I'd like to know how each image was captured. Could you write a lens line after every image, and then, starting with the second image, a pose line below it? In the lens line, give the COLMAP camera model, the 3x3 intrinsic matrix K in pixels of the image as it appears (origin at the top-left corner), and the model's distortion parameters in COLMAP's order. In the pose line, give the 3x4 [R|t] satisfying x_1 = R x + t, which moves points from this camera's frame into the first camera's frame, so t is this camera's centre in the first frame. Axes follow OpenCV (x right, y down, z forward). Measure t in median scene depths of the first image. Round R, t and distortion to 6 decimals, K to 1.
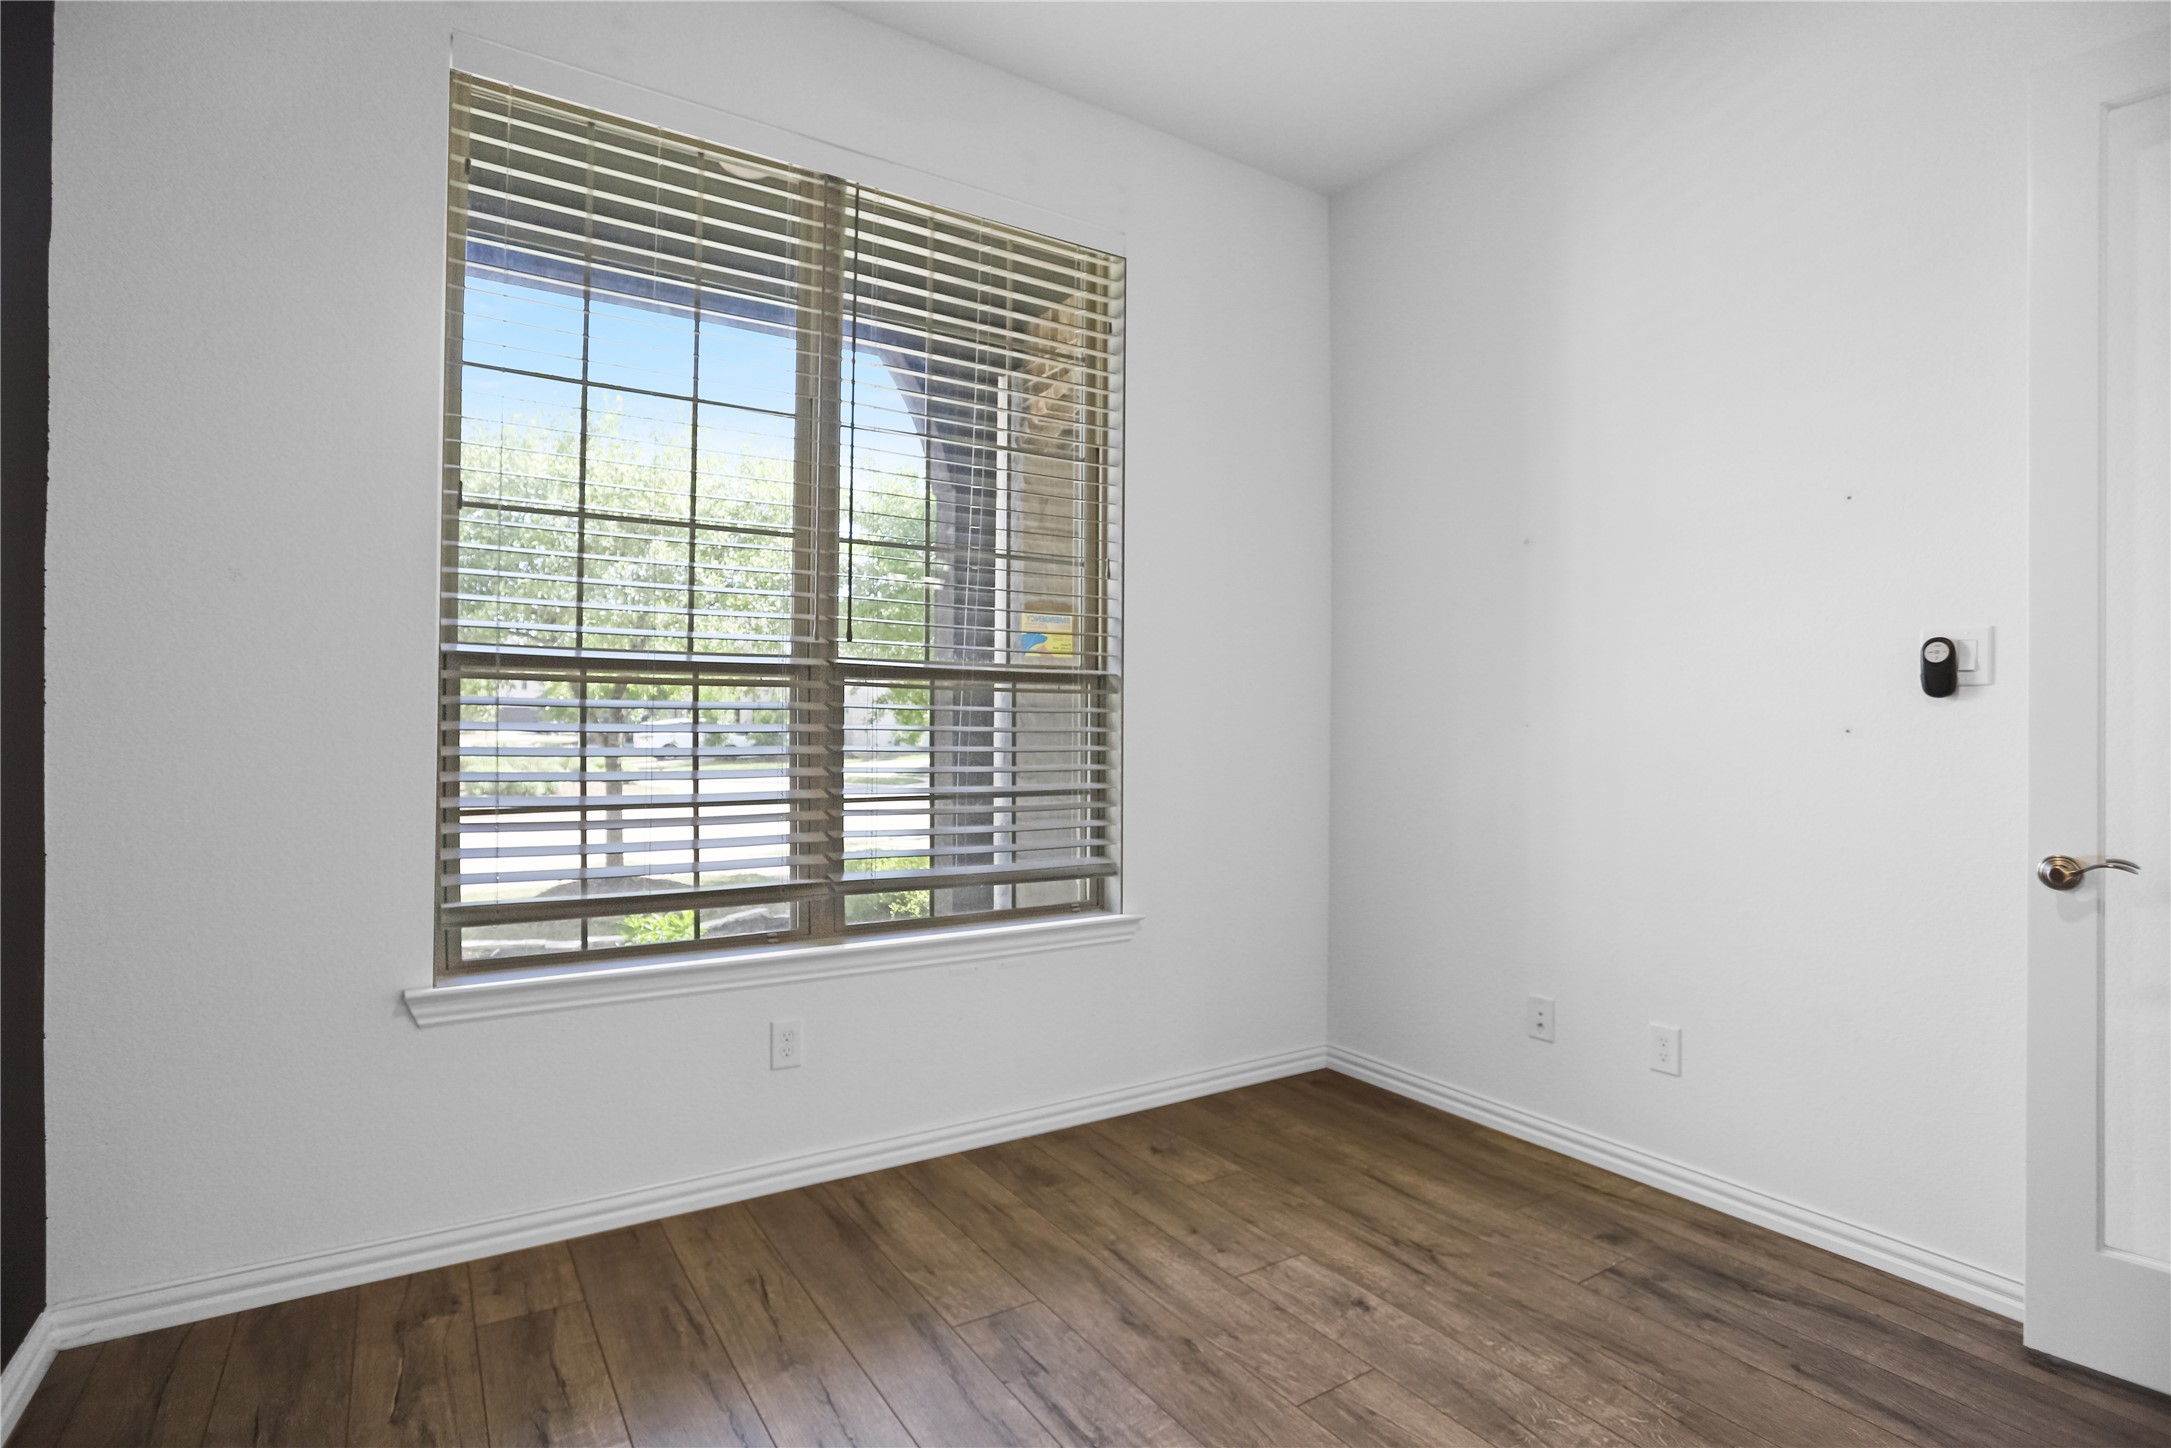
lens RADIAL K [[1089.7, 0, 1091.0], [0, 1089.7, 715.4], [0, 0, 1]] dist [-0.014922, 0.011369]
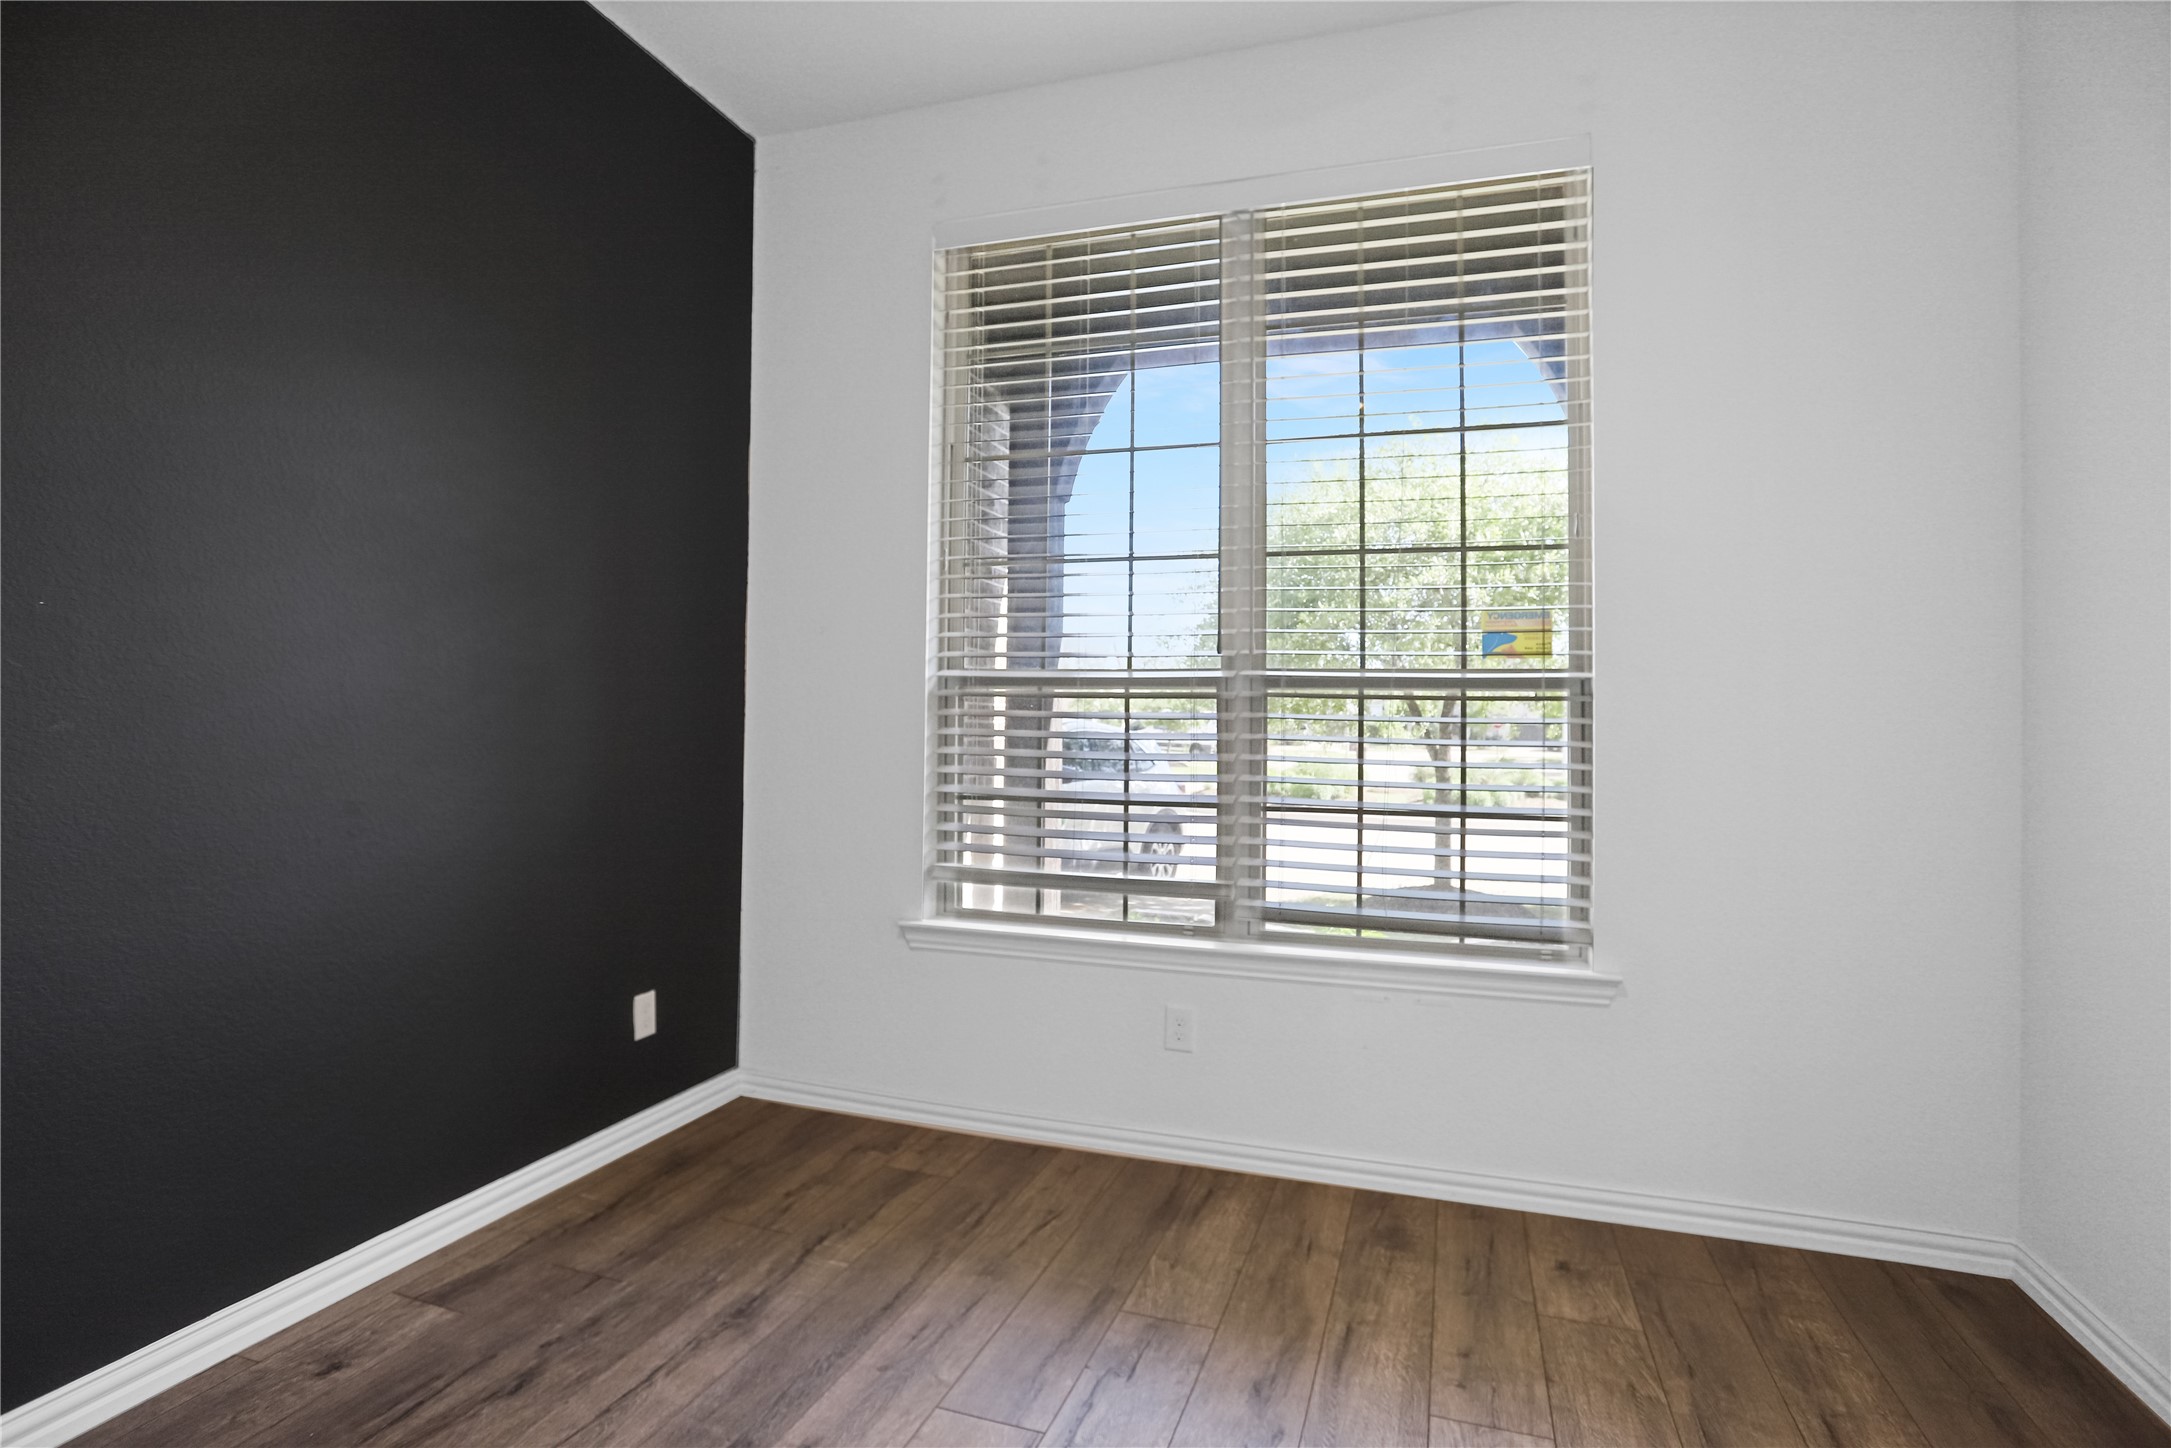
lens RADIAL K [[1089.7, 0, 1082.1], [0, 1089.7, 722.6], [0, 0, 1]] dist [-0.014922, 0.011369]
pose [[0.634549, -0.003014, -0.772877, 0.514158], [-0.006382, 0.999938, -0.009139, 0.009030], [0.772857, 0.010731, 0.634490, 0.242538]]
